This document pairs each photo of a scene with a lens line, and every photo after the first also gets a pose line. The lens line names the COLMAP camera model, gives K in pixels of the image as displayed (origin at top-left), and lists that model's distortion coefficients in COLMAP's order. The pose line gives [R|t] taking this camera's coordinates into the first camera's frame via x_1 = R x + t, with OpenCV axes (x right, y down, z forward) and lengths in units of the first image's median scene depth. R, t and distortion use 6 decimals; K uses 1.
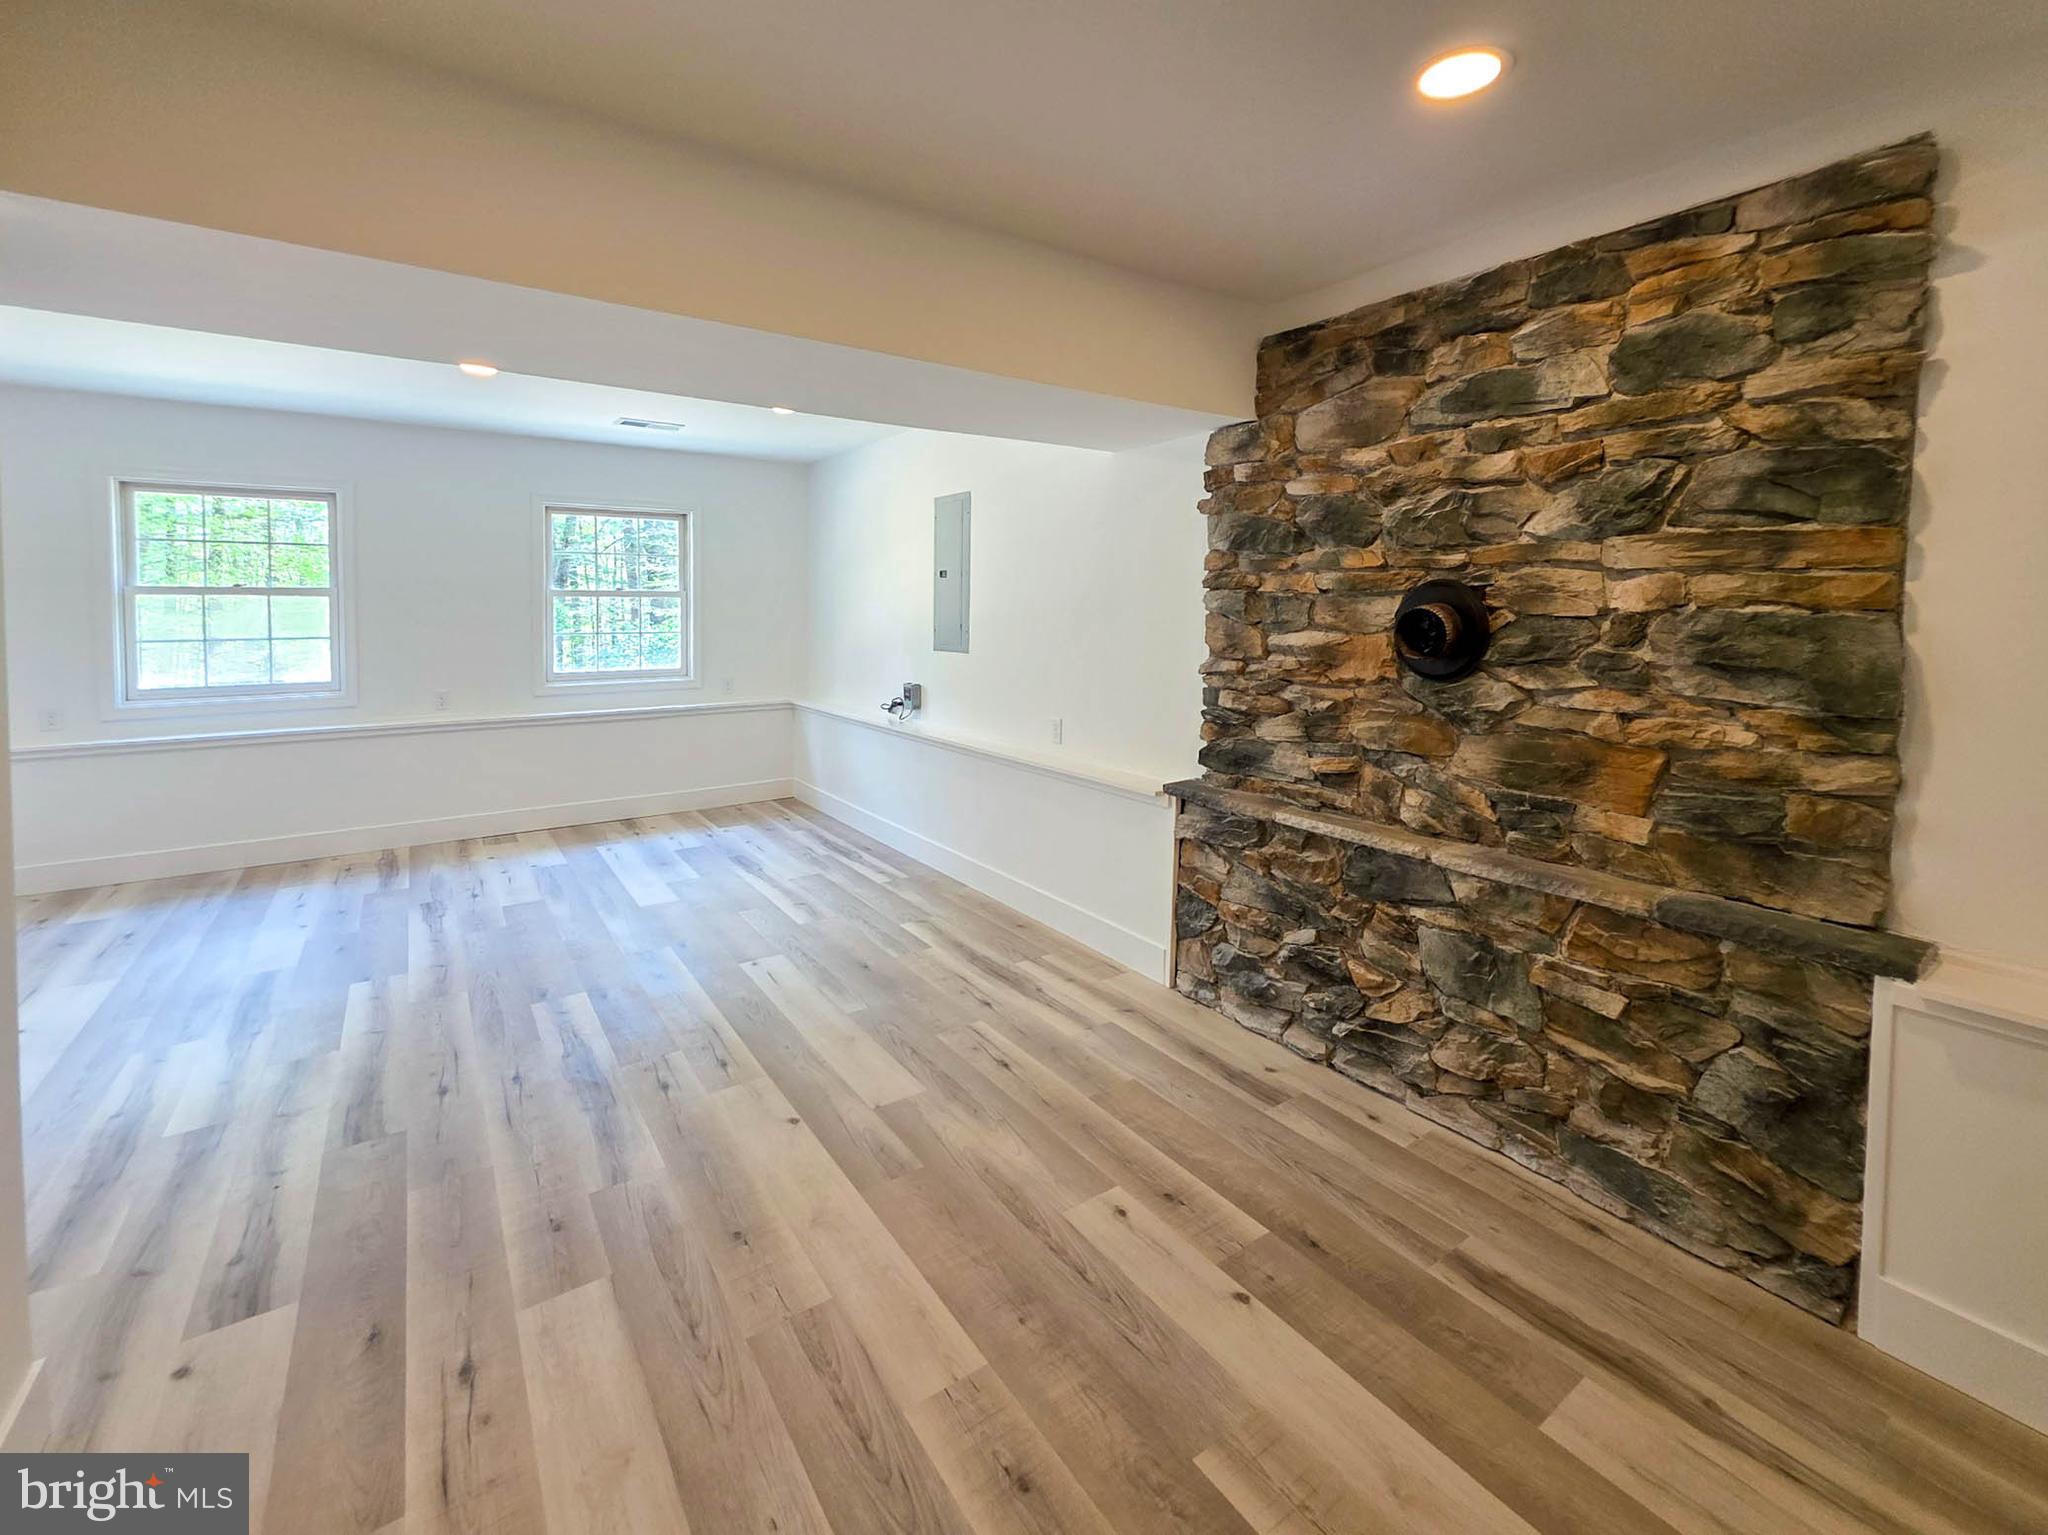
lens RADIAL K [[862.4, 0, 1051.1], [0, 862.4, 636.0], [0, 0, 1]] dist [0.000929, -0.000263]
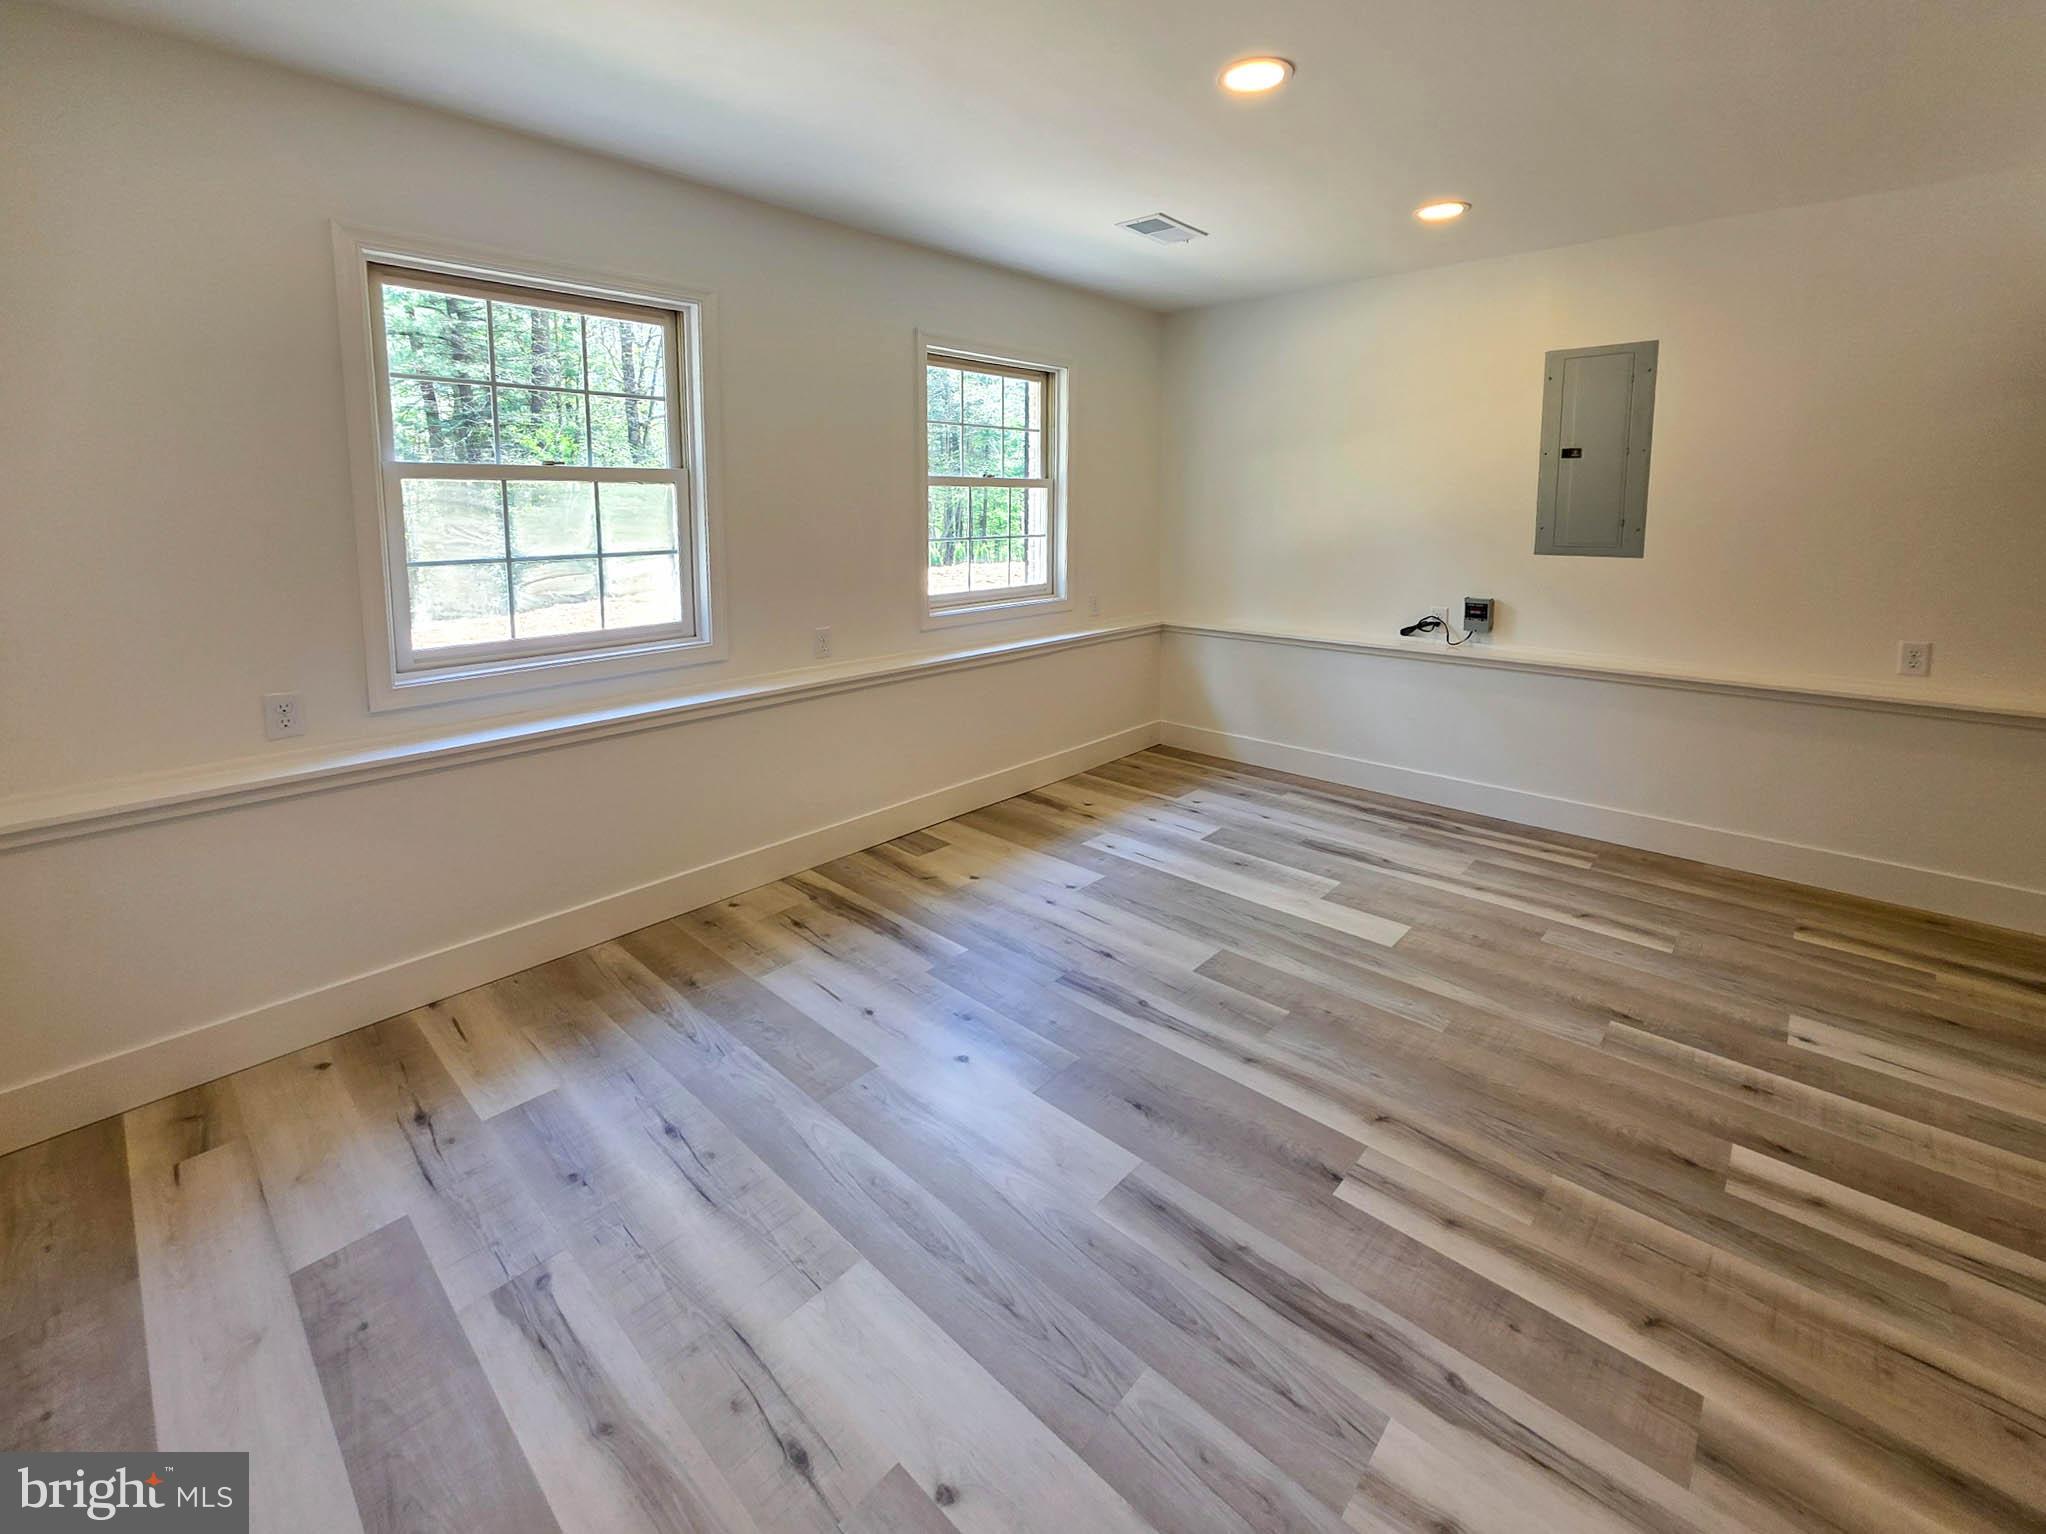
lens RADIAL K [[861.6, 0, 1096.0], [0, 861.6, 579.9], [0, 0, 1]] dist [0.000929, -0.000263]
pose [[0.975445, -0.024893, 0.218833, -1.245225], [0.012471, 0.998241, 0.057964, -0.017794], [-0.219891, -0.053812, 0.974039, 0.616154]]
